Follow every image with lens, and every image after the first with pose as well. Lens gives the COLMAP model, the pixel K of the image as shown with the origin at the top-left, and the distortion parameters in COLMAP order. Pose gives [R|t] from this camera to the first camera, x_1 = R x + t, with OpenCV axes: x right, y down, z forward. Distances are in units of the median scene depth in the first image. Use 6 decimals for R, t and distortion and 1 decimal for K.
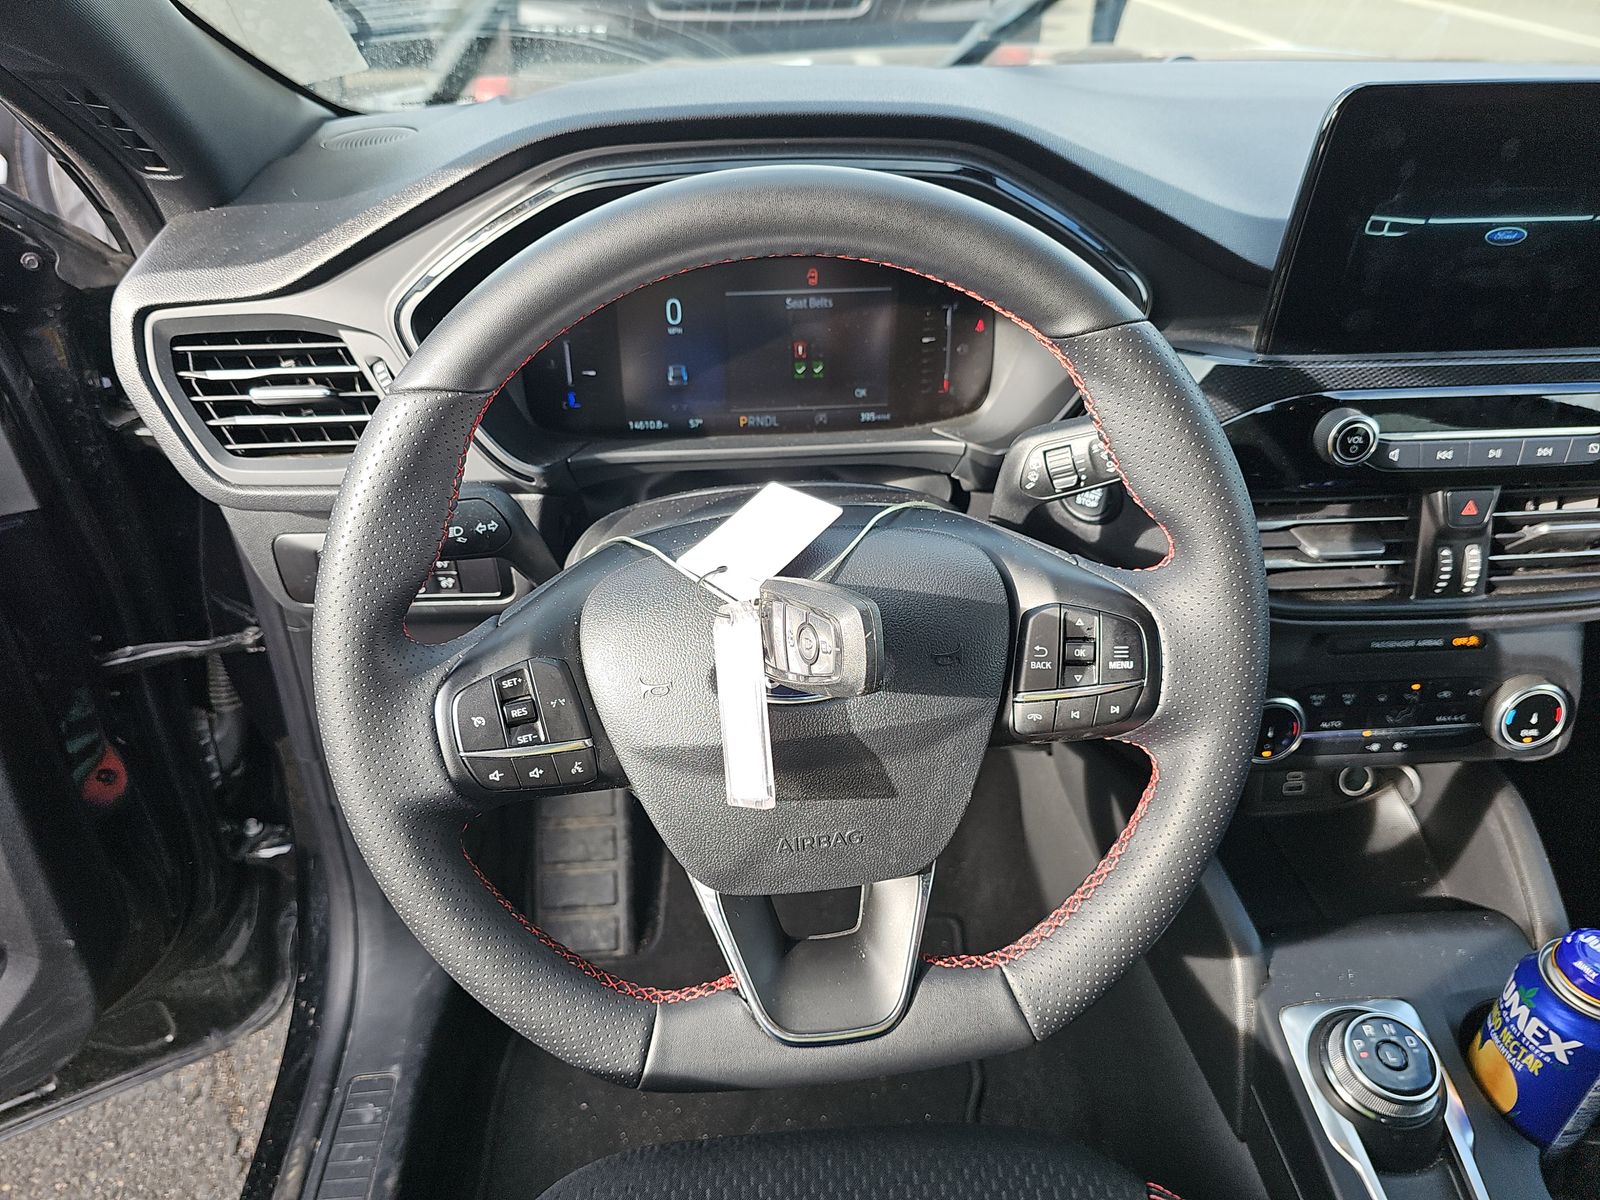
lens RADIAL K [[1042.8, 0, 800.0], [0, 1042.8, 600.0], [0, 0, 1]] dist [0.060042, -0.001330]
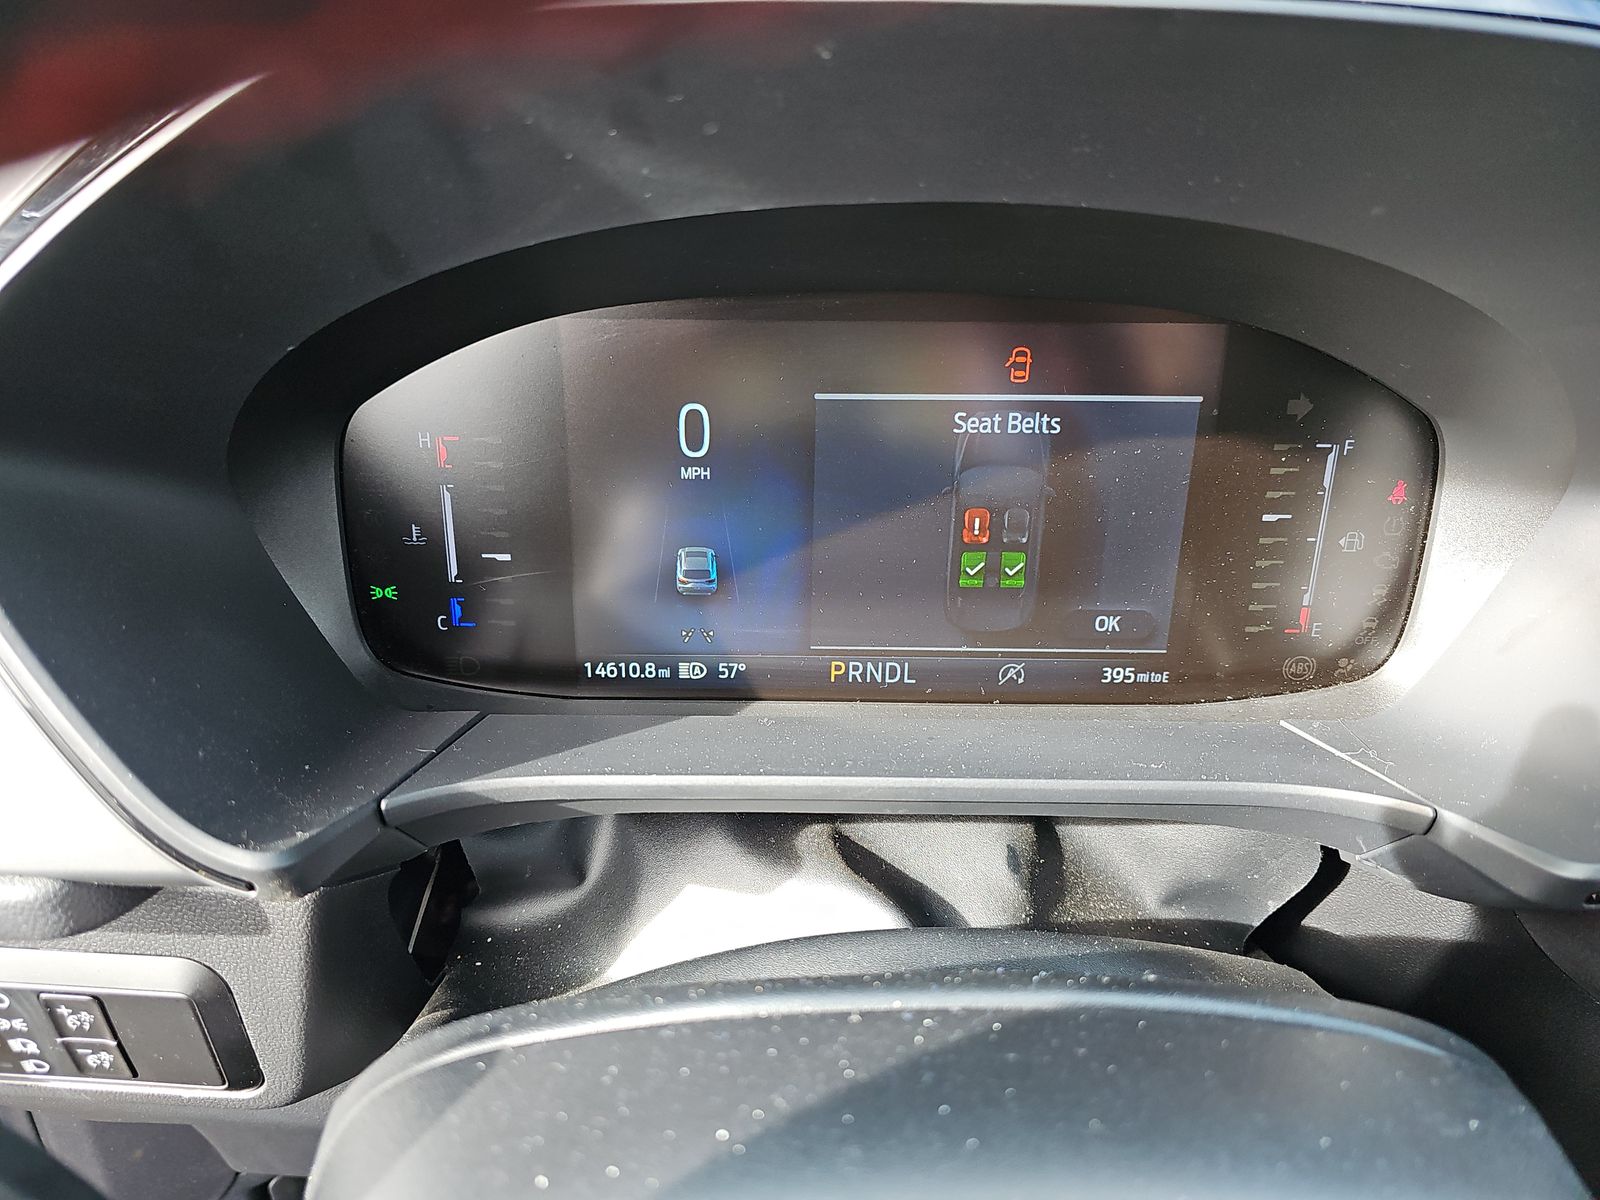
lens RADIAL K [[1184.1, 0, 800.0], [0, 1184.1, 600.0], [0, 0, 1]] dist [-0.003746, -0.005991]
pose [[0.996627, 0.049473, -0.065477, -0.039364], [-0.056261, 0.992747, -0.106244, -0.150483], [0.059746, 0.109570, 0.992182, 0.504602]]
